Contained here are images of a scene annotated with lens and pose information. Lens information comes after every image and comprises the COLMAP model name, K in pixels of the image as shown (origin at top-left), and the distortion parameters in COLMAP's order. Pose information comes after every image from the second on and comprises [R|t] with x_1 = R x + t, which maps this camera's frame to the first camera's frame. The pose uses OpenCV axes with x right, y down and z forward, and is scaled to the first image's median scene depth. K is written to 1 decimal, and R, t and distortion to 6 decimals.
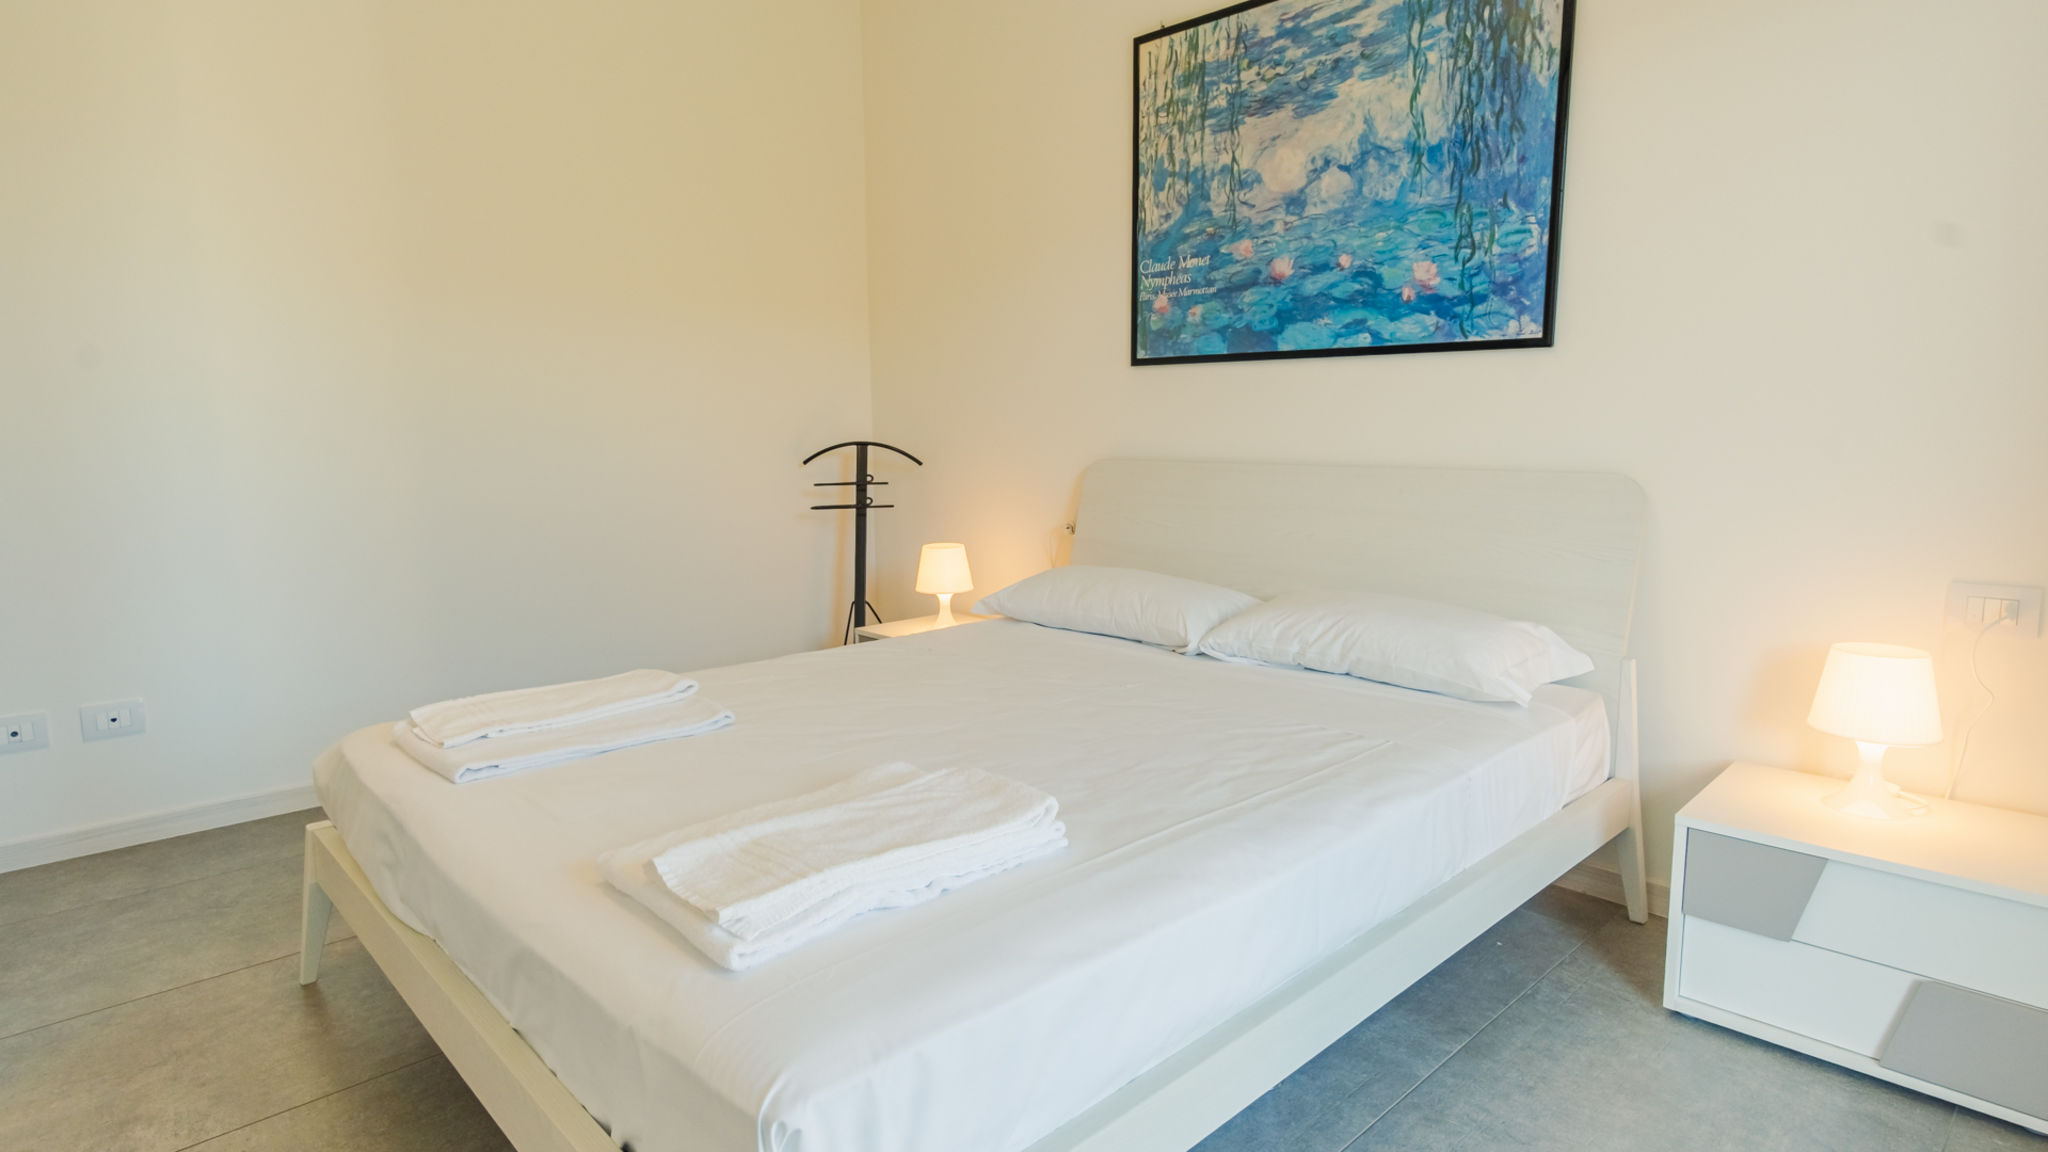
lens RADIAL K [[1096.6, 0, 1024.0], [0, 1096.6, 576.0], [0, 0, 1]] dist [0.001109, 0.000183]
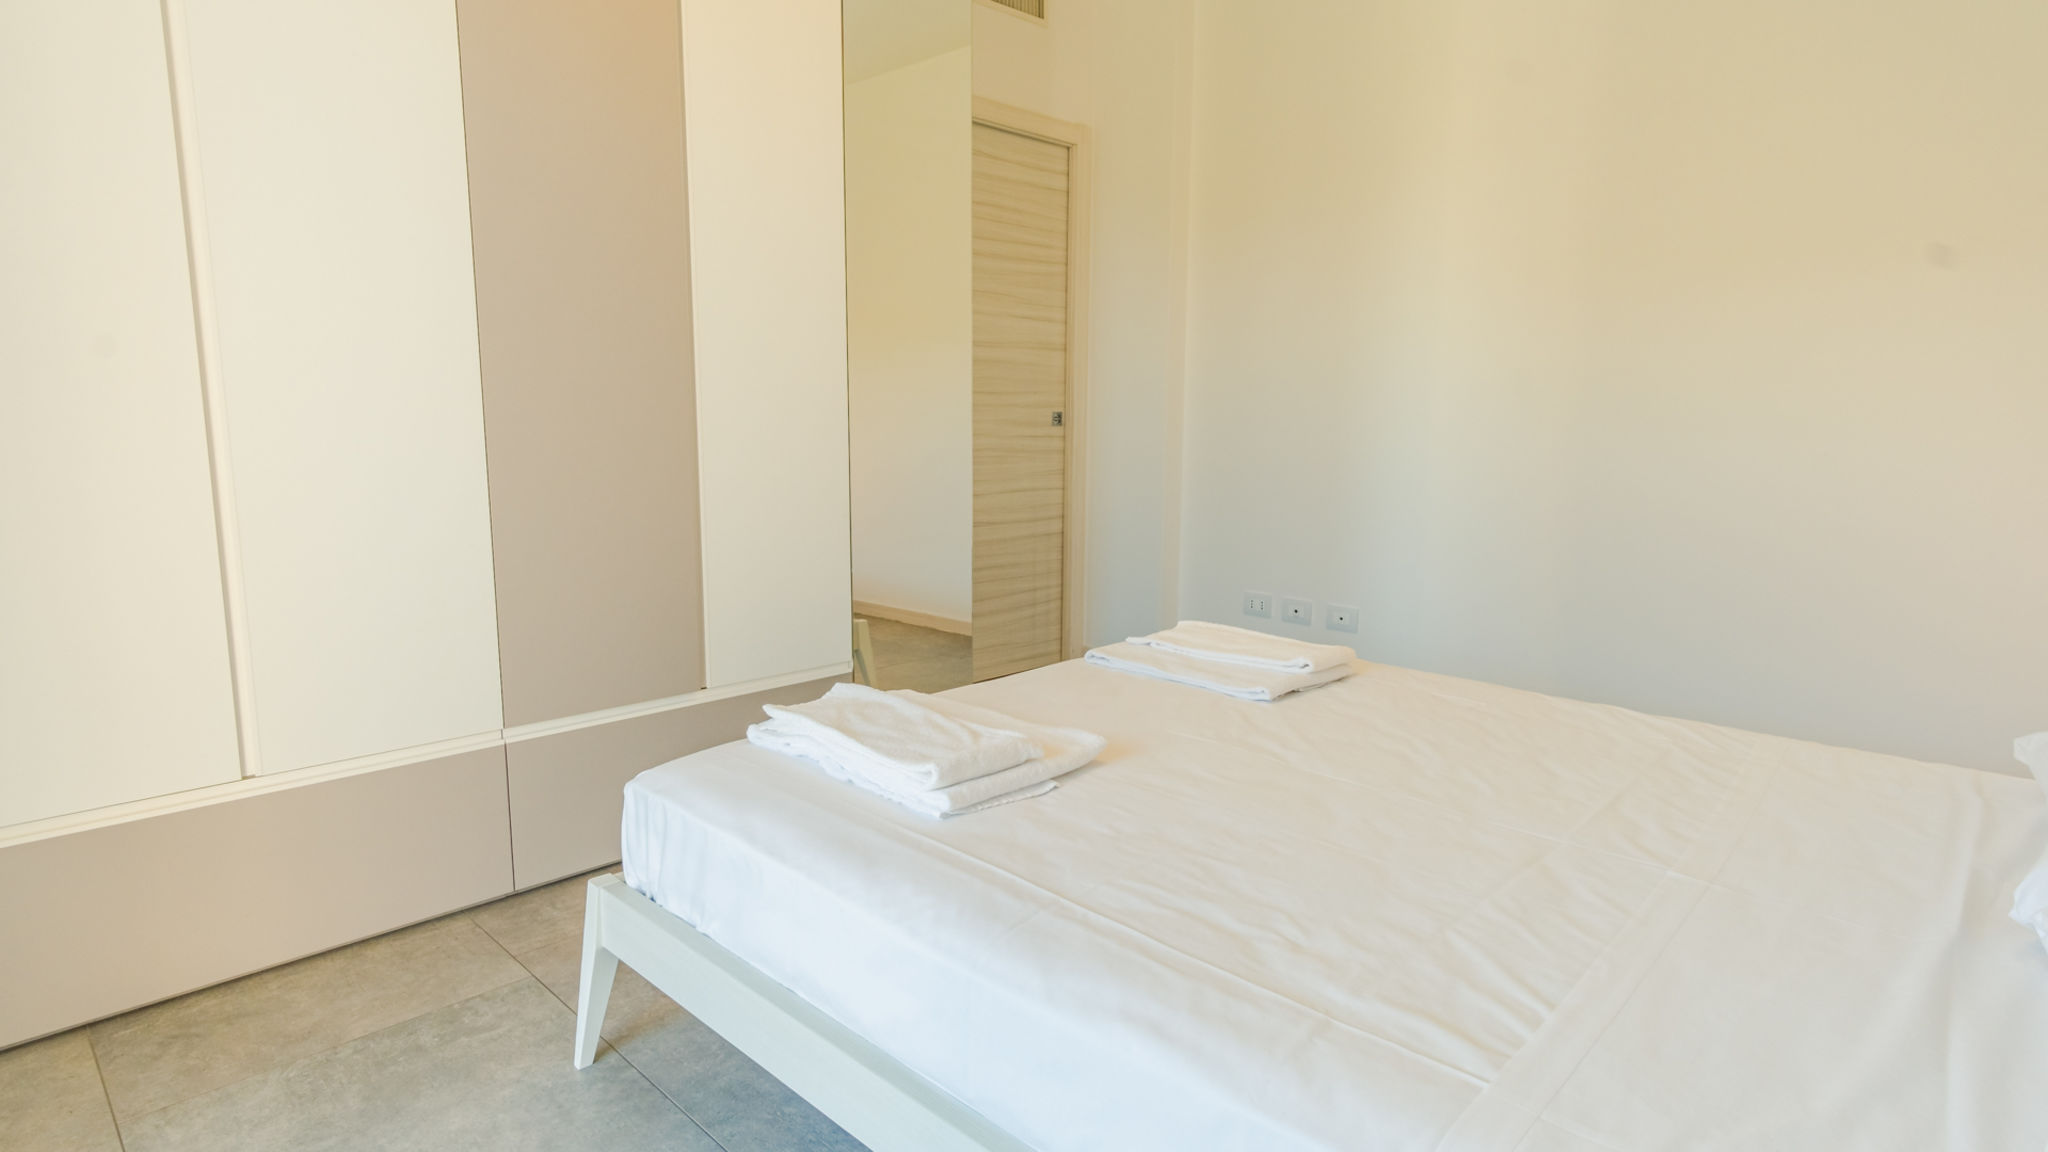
lens RADIAL K [[1096.6, 0, 1024.0], [0, 1096.6, 576.0], [0, 0, 1]] dist [0.001109, 0.000183]
pose [[0.037889, 0.157918, -0.986725, 0.904492], [-0.148872, 0.977307, 0.150694, -0.127052], [0.988130, 0.141186, 0.060539, 0.870757]]
